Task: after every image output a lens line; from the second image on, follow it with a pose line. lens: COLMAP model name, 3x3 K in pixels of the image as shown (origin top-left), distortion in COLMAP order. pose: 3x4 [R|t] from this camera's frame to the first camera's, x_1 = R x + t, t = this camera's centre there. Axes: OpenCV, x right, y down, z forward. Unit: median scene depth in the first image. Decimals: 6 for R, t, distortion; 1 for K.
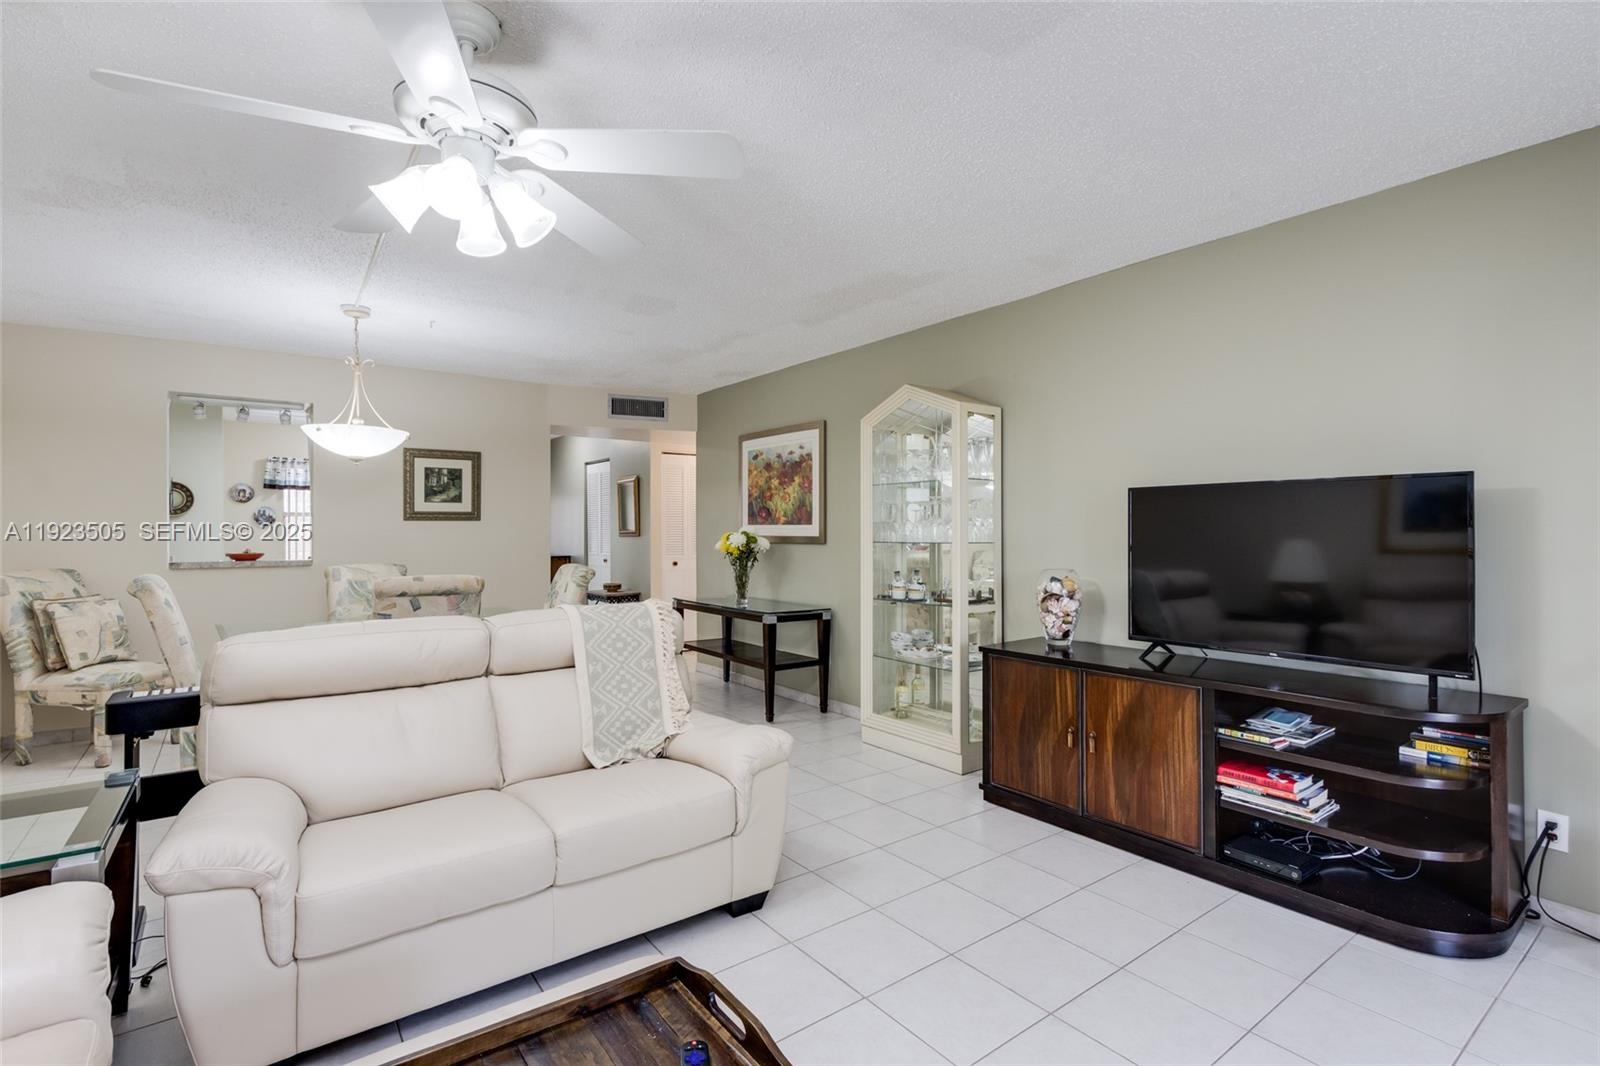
lens RADIAL K [[749.3, 0, 805.5], [0, 749.3, 529.7], [0, 0, 1]] dist [0.004825, -0.000424]
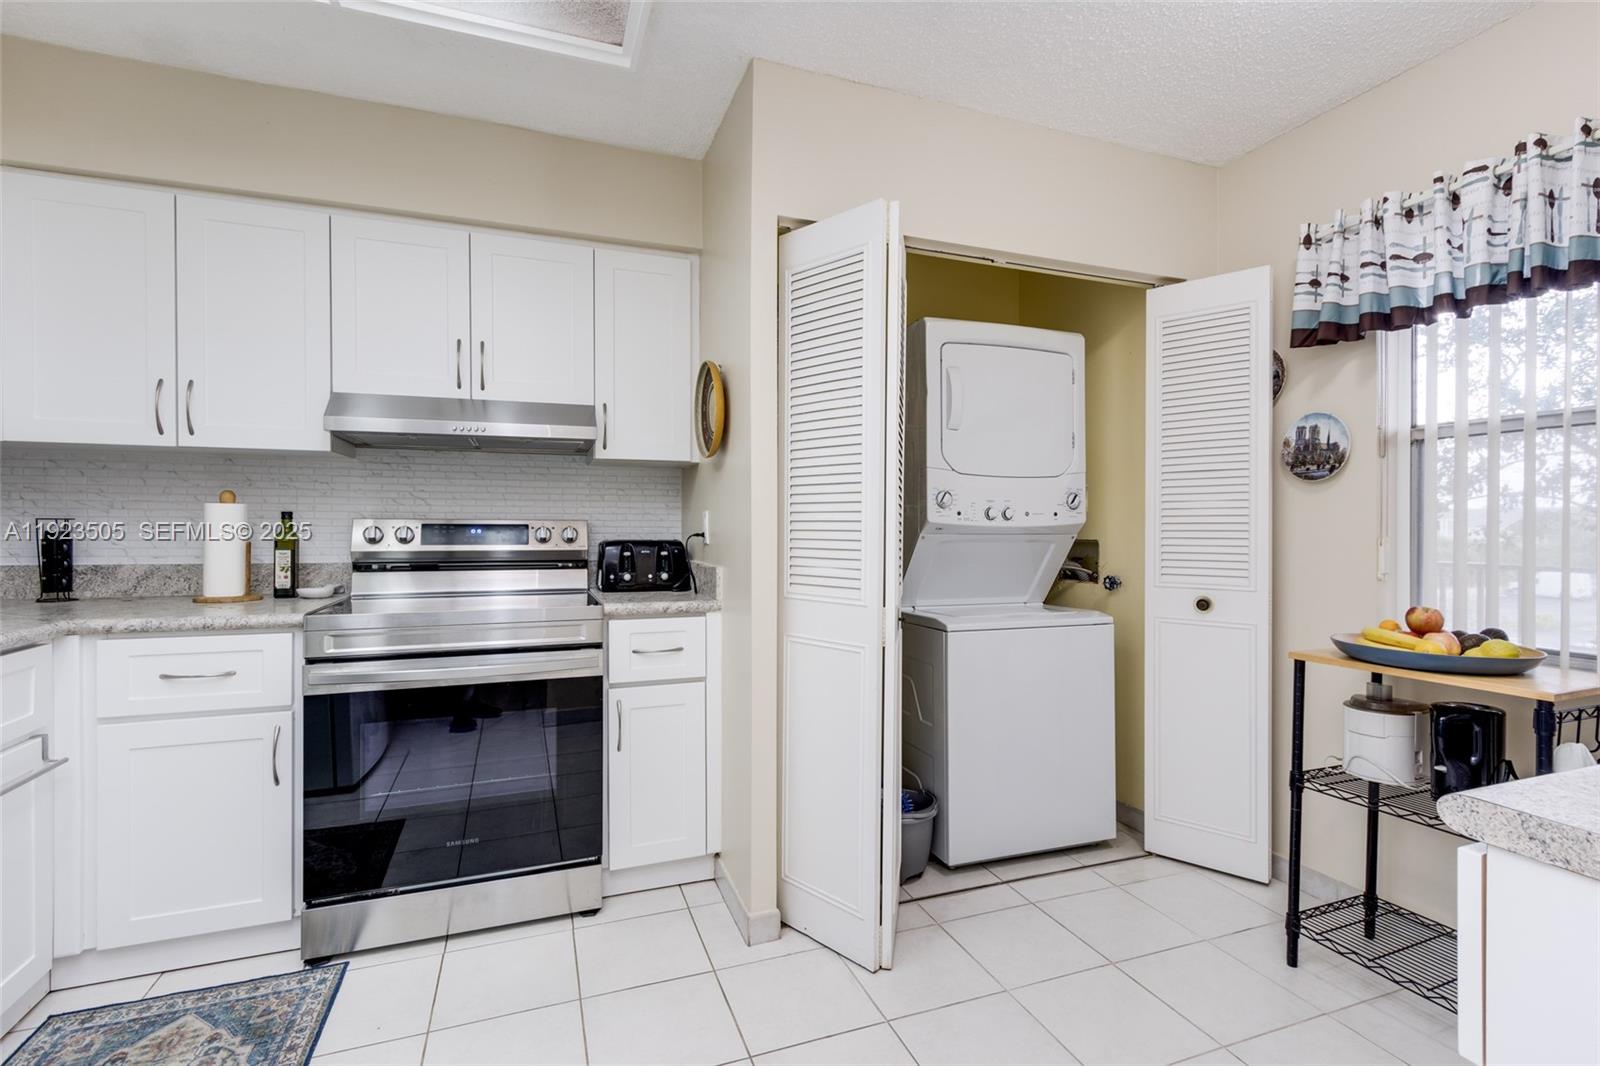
lens RADIAL K [[729.8, 0, 799.9], [0, 729.8, 529.3], [0, 0, 1]] dist [0.002864, -0.000751]
pose [[-0.285957, 0.008264, -0.958207, -0.831728], [-0.001891, 0.999956, 0.009189, 0.022917], [0.958240, 0.004440, -0.285929, 1.857385]]
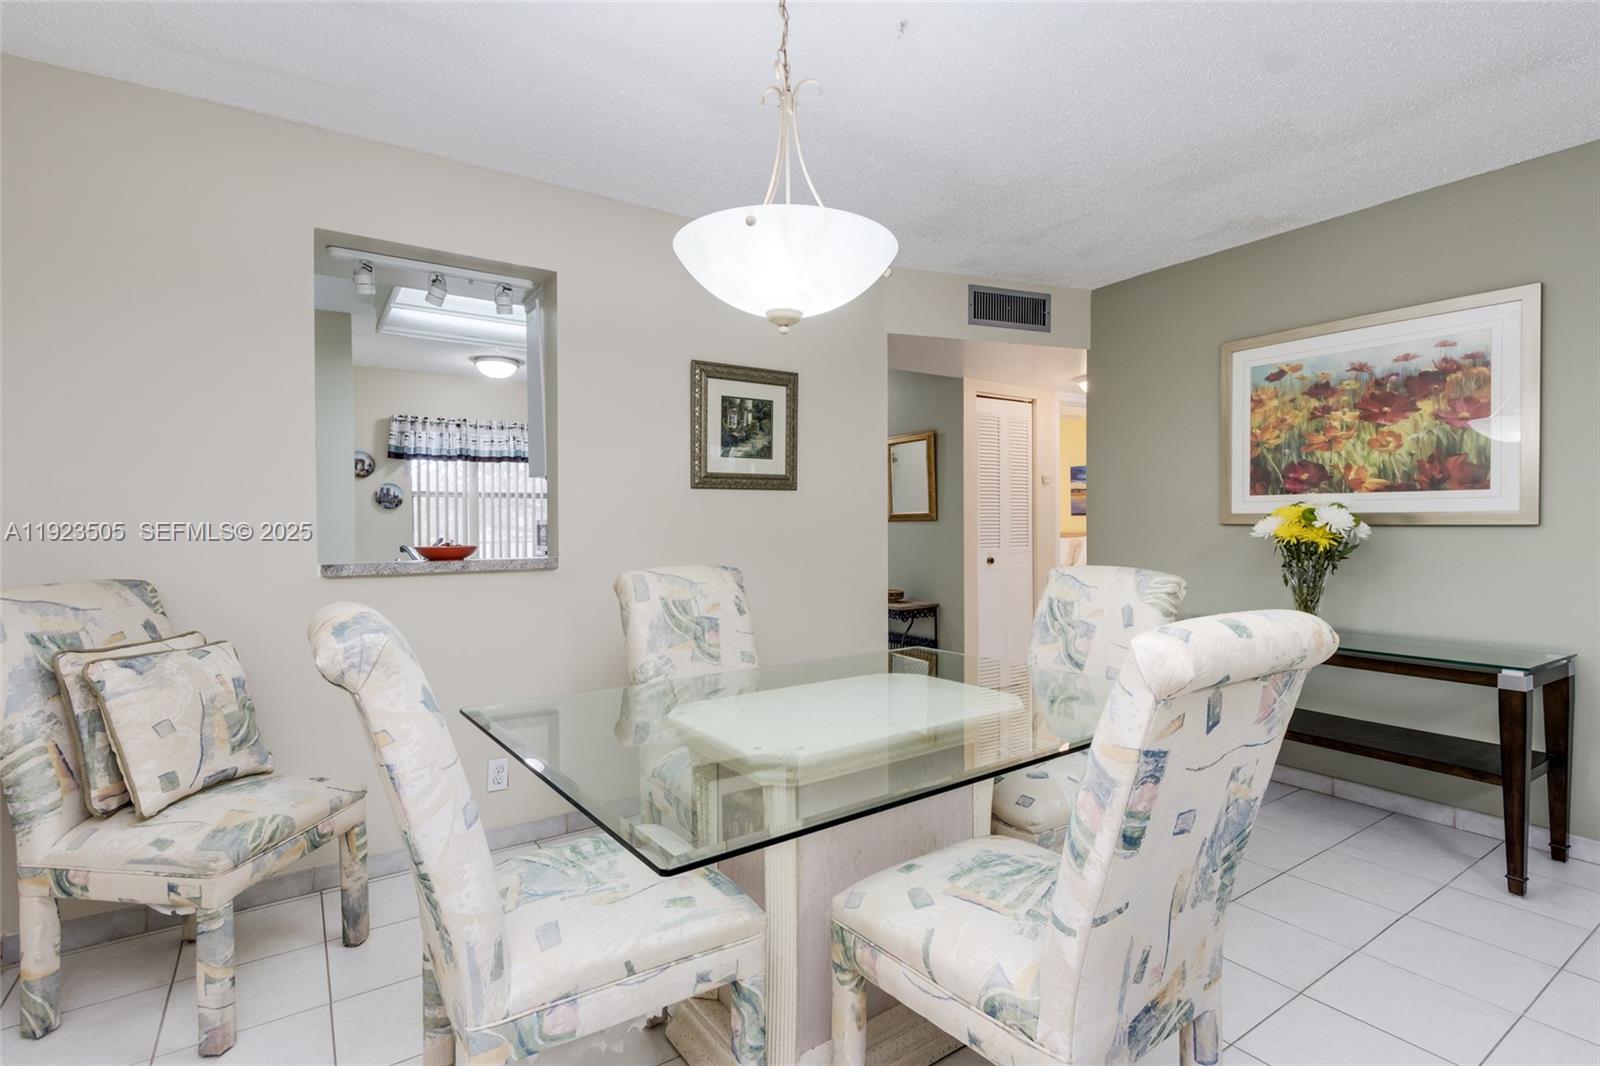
lens RADIAL K [[759.7, 0, 805.6], [0, 759.7, 530.1], [0, 0, 1]] dist [0.001300, 0.000289]
pose [[0.998535, -0.003209, -0.054012, -0.569753], [0.003764, 0.999941, 0.010183, 0.018770], [0.053976, -0.010372, 0.998488, 0.584531]]
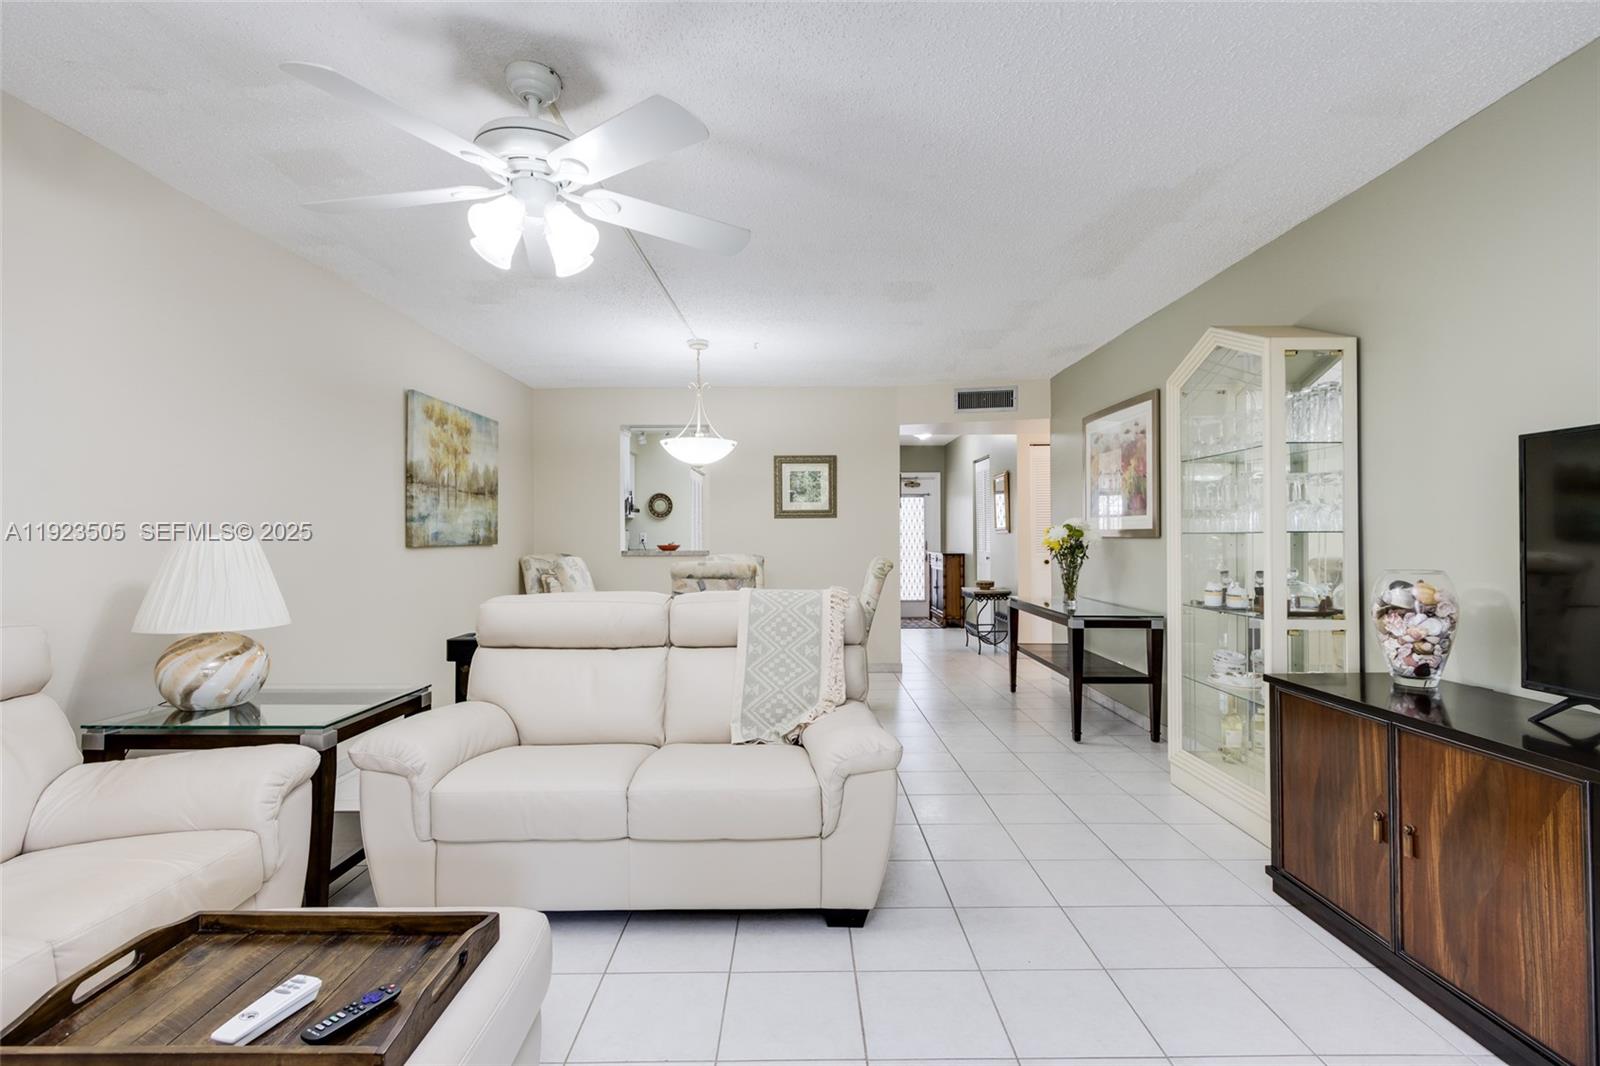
lens RADIAL K [[738.6, 0, 802.0], [0, 738.6, 532.5], [0, 0, 1]] dist [0.000124, -0.000670]
pose [[0.801625, -0.004609, -0.597809, 0.252367], [0.004552, 0.999988, -0.001605, 0.016310], [0.597810, -0.001434, 0.801637, 0.143101]]
